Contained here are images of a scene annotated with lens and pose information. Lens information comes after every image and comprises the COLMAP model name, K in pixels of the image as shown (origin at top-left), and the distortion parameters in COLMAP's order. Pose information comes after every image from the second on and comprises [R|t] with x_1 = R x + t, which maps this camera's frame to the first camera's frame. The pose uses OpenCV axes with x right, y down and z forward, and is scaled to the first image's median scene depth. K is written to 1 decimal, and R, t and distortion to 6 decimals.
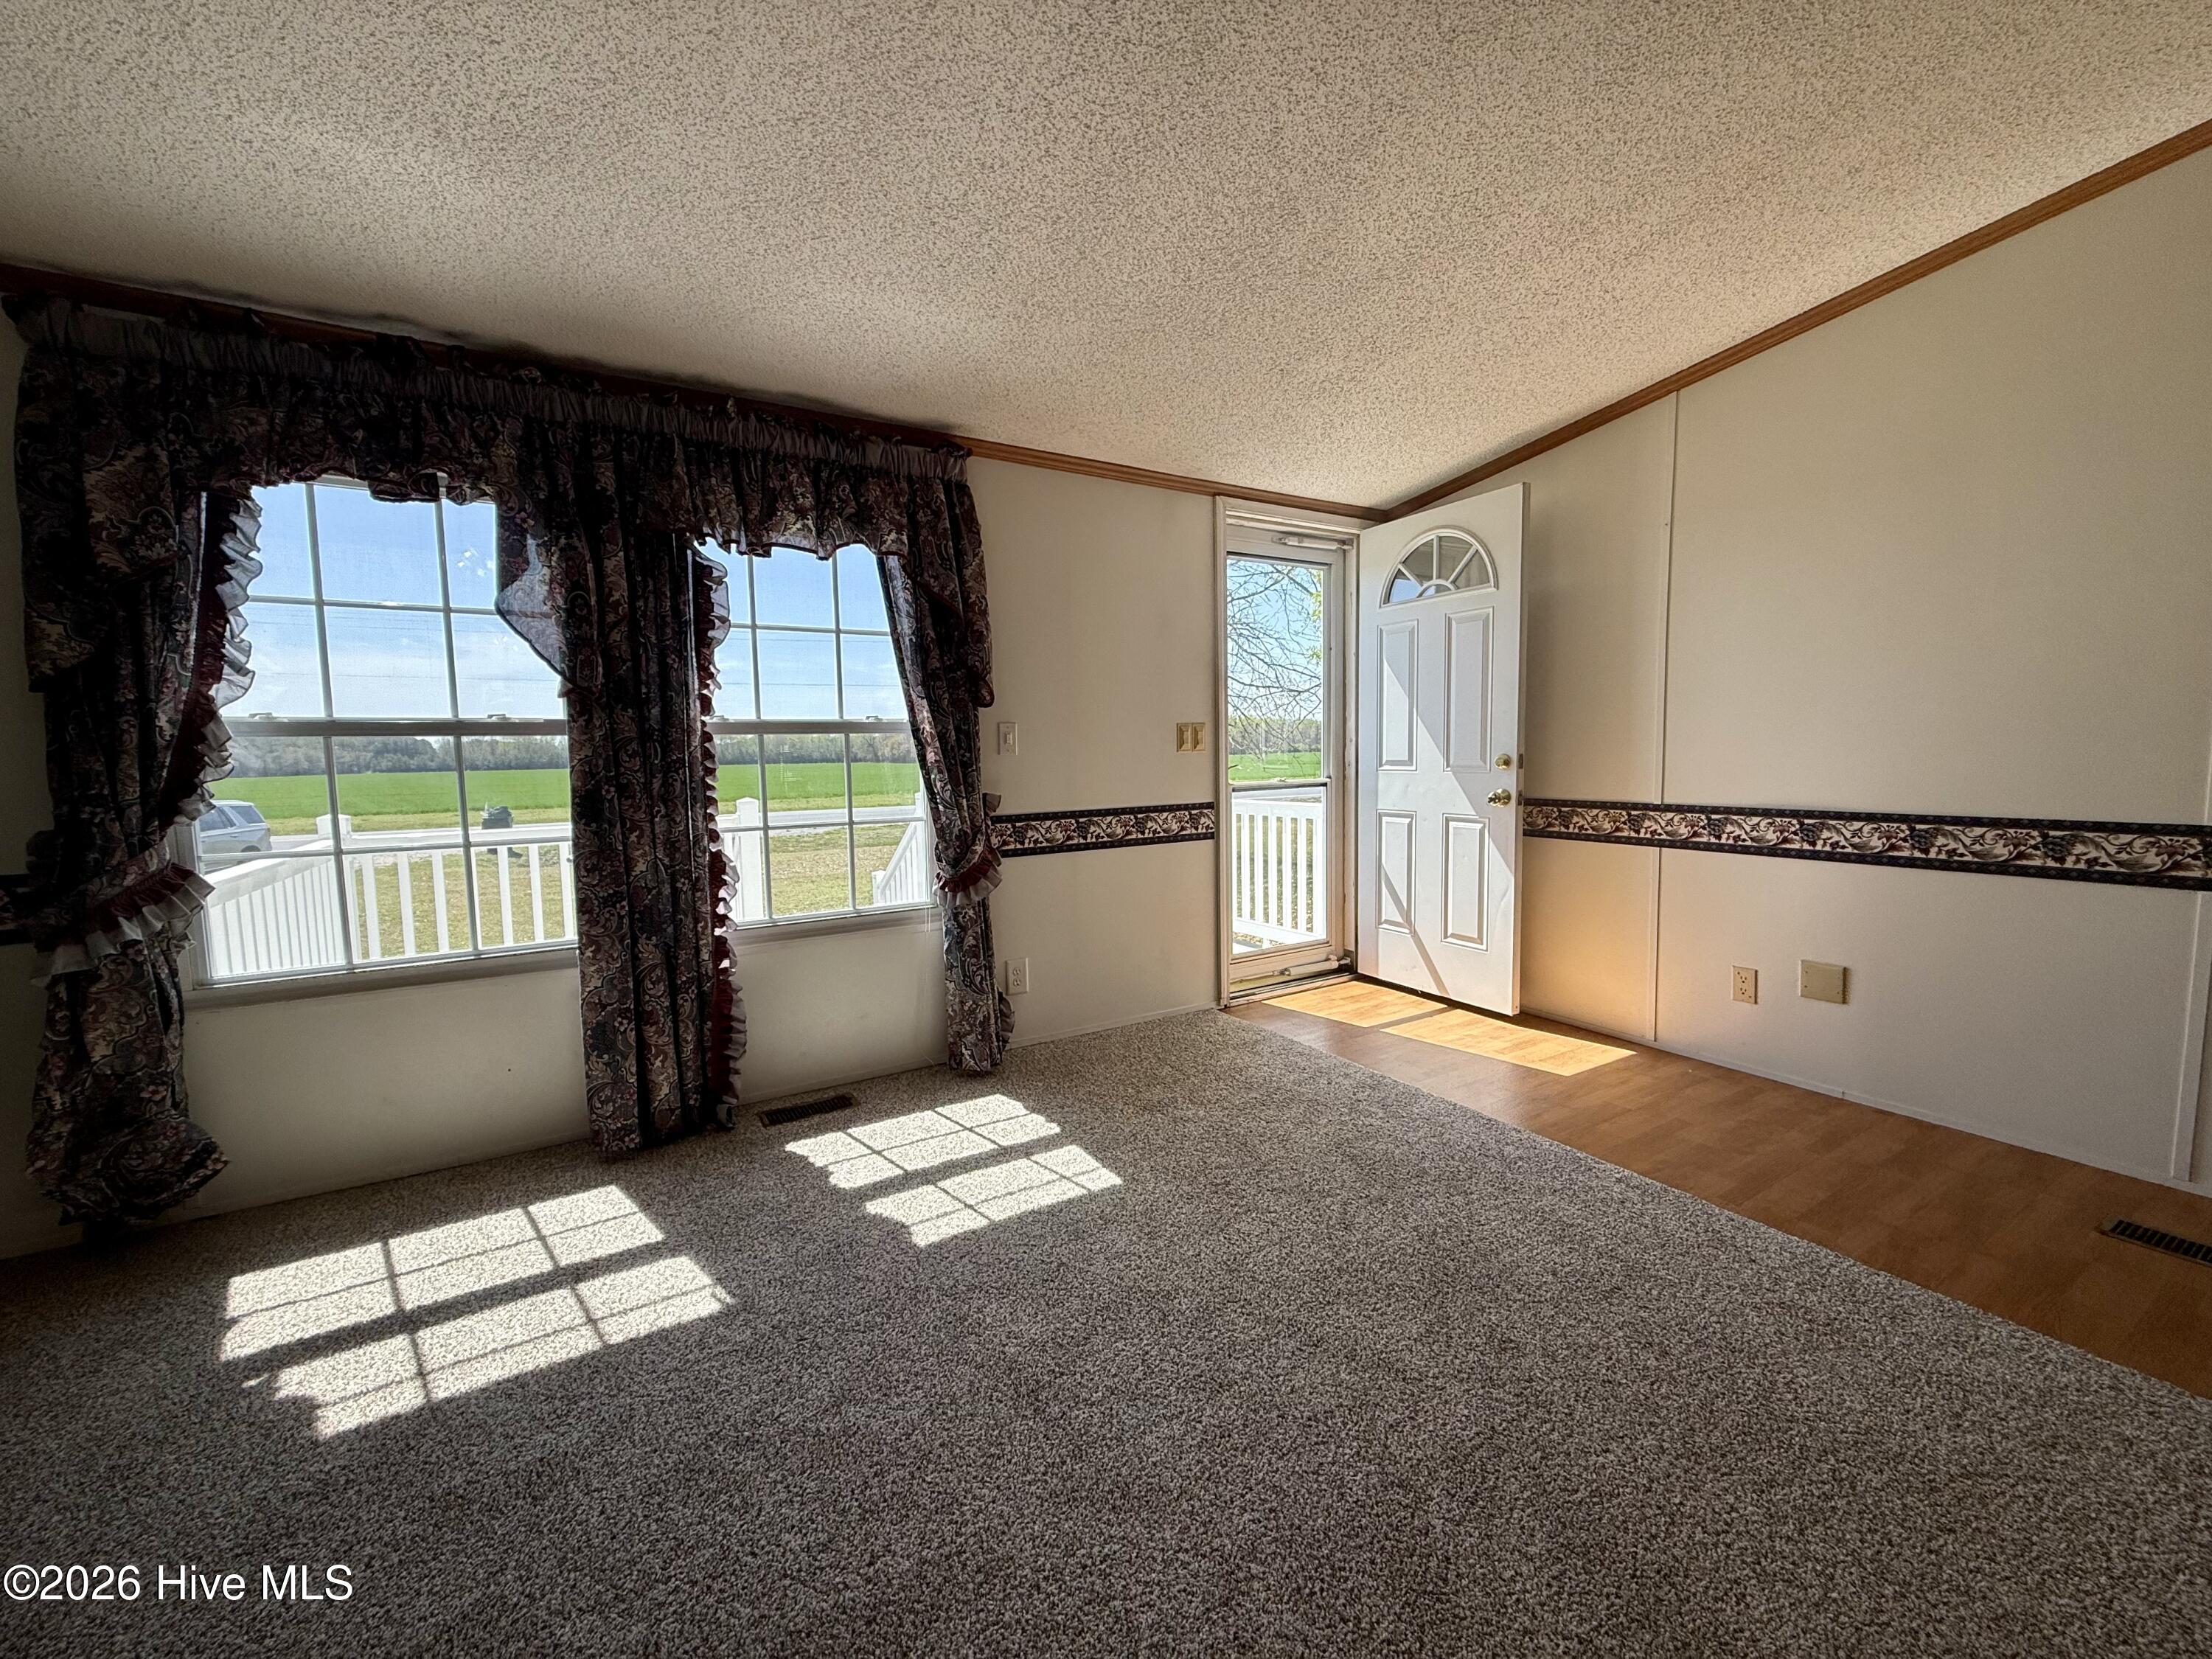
lens RADIAL K [[877.1, 0, 1101.7], [0, 877.1, 827.2], [0, 0, 1]] dist [-0.000765, 0.000364]
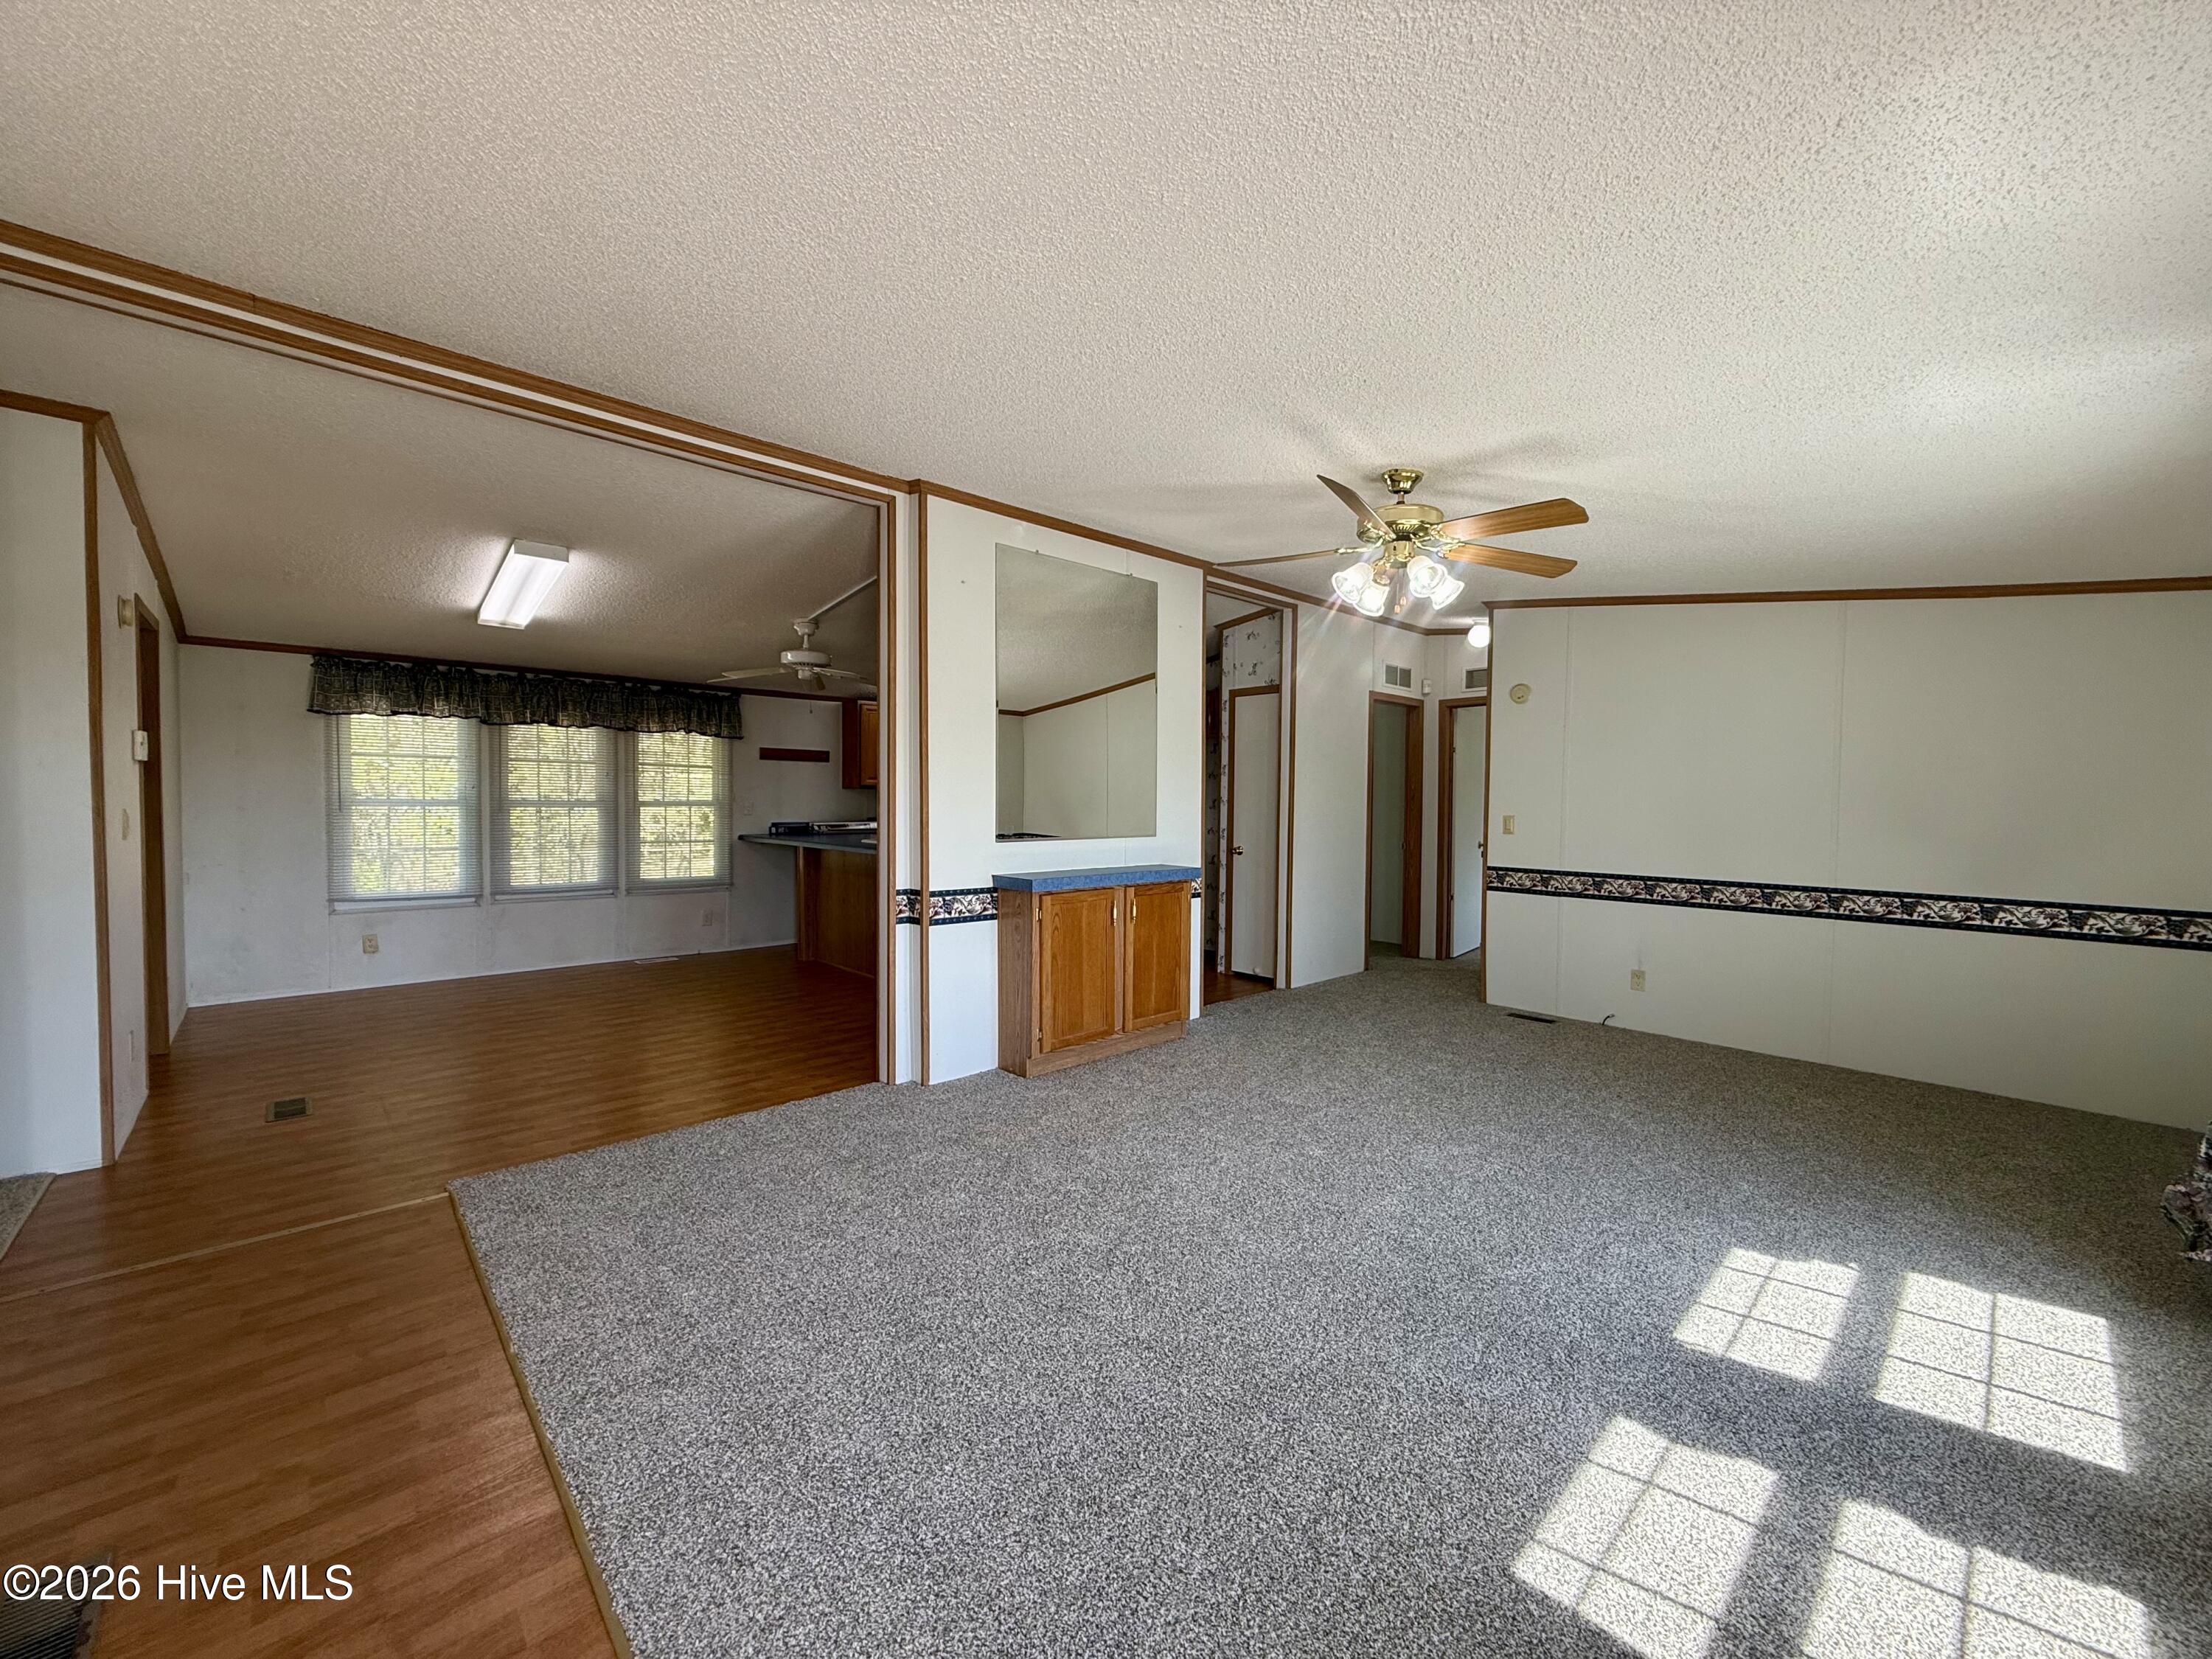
lens RADIAL K [[877.1, 0, 1101.7], [0, 877.1, 827.2], [0, 0, 1]] dist [-0.000765, 0.000364]
pose [[-0.979091, 0.015338, -0.202846, 0.351832], [-0.010172, 0.992215, 0.124120, -0.173129], [0.203170, 0.123588, -0.971313, 1.168913]]
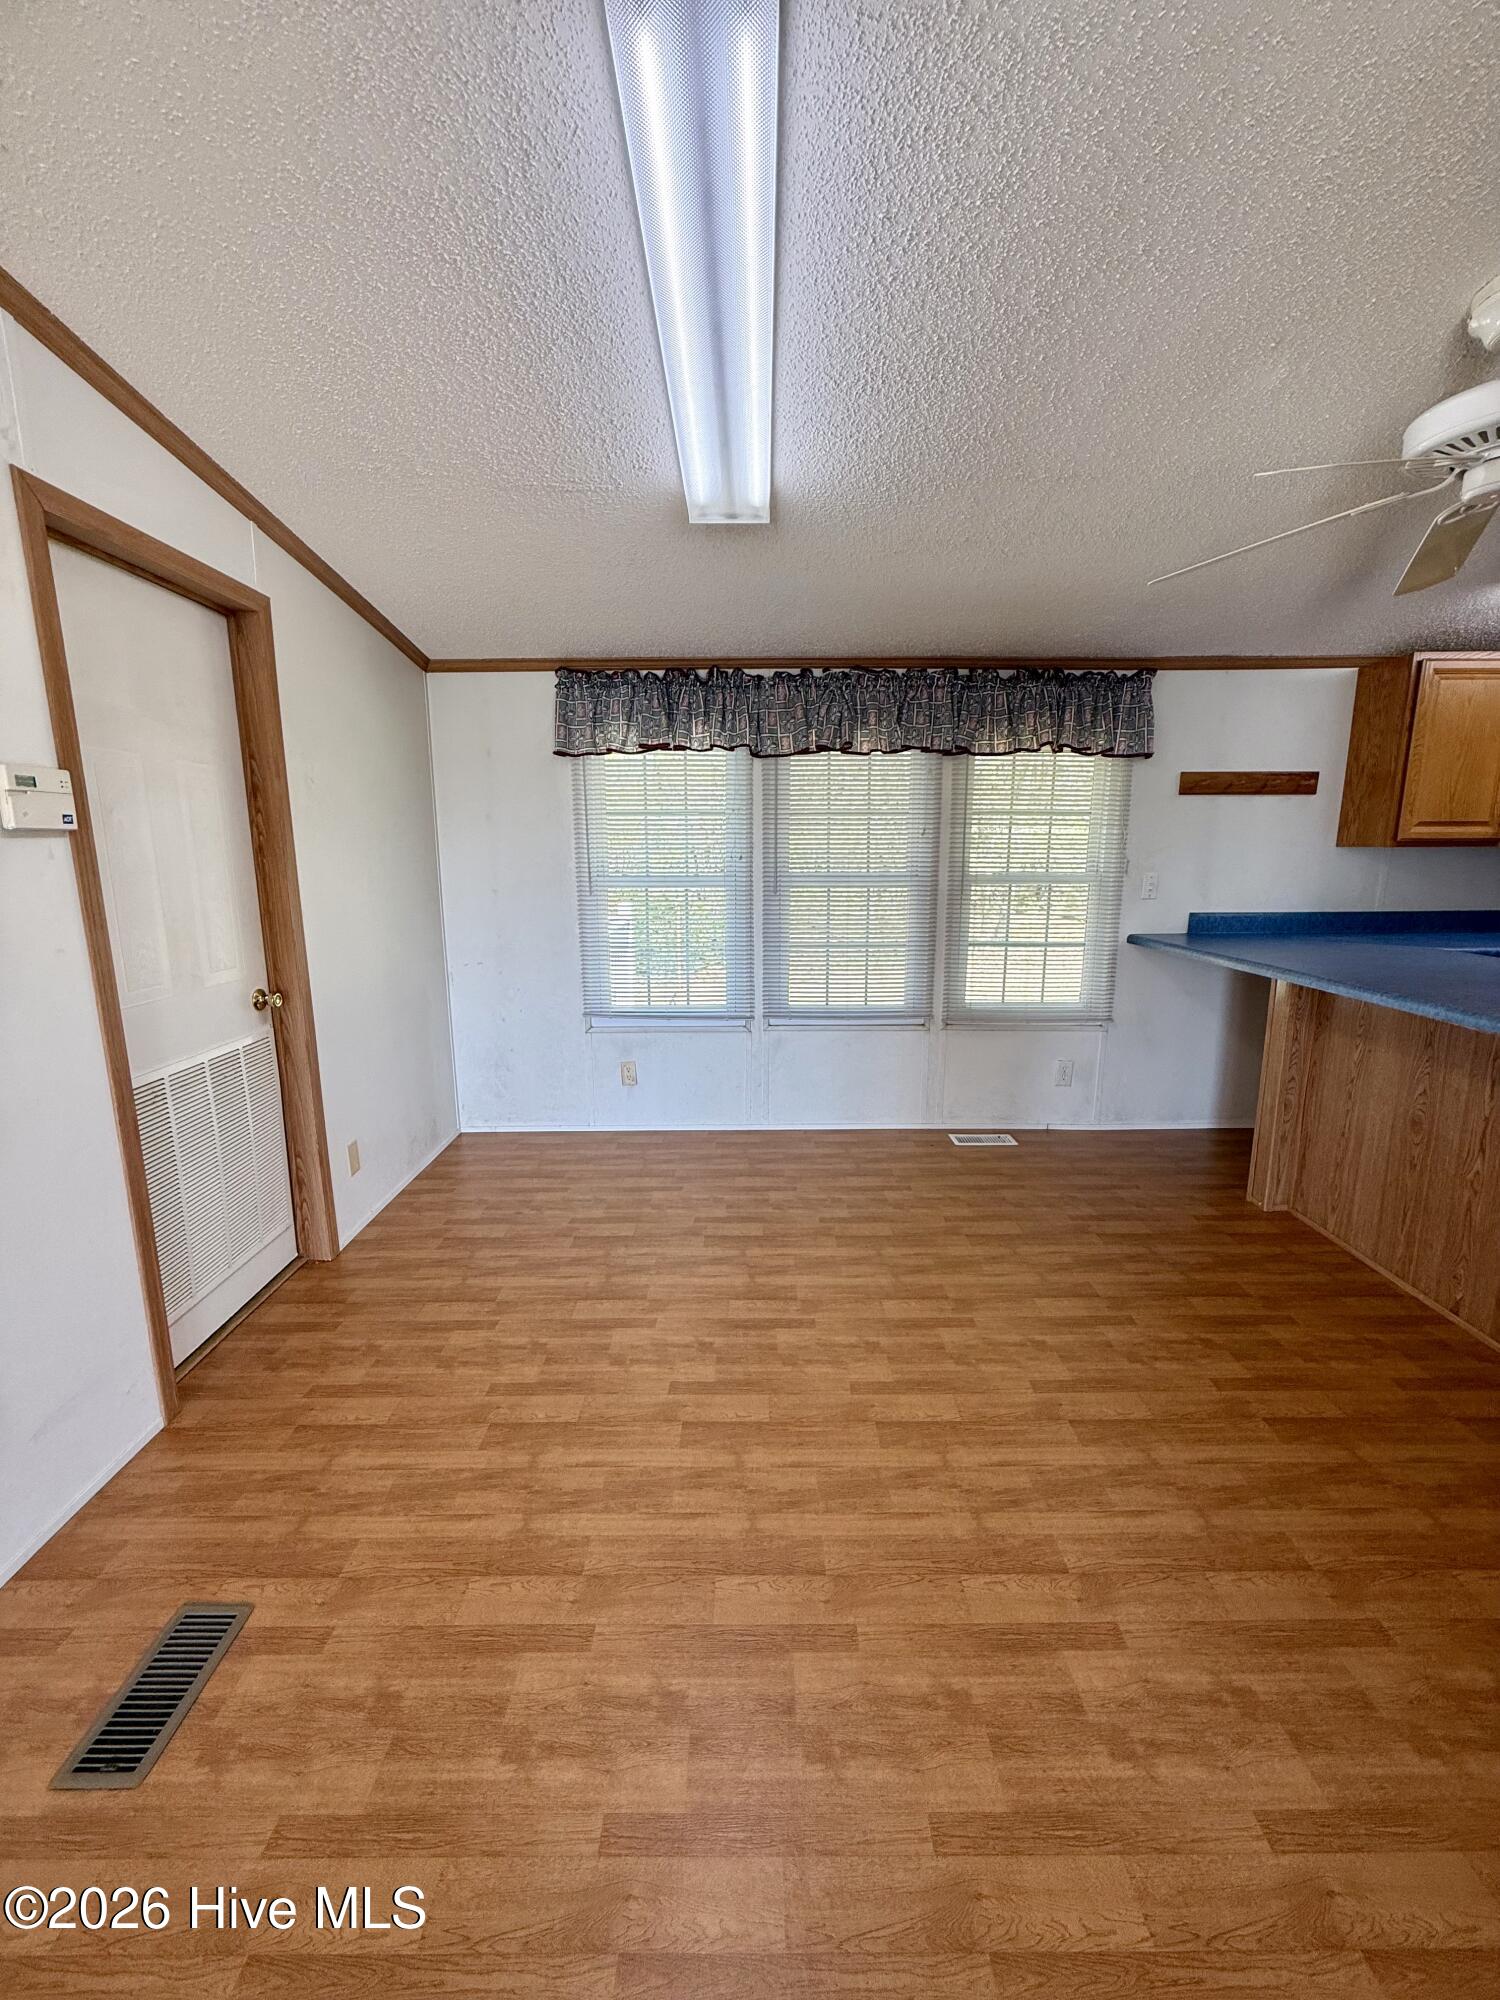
lens RADIAL K [[788.3, 0, 752.4], [0, 788.3, 991.4], [0, 0, 1]] dist [0.000217, 0.000152]
pose [[-0.860836, -0.066335, 0.504541, 0.742088], [0.068212, 0.967479, 0.243582, -0.089156], [-0.504291, 0.244100, -0.828315, -0.121271]]
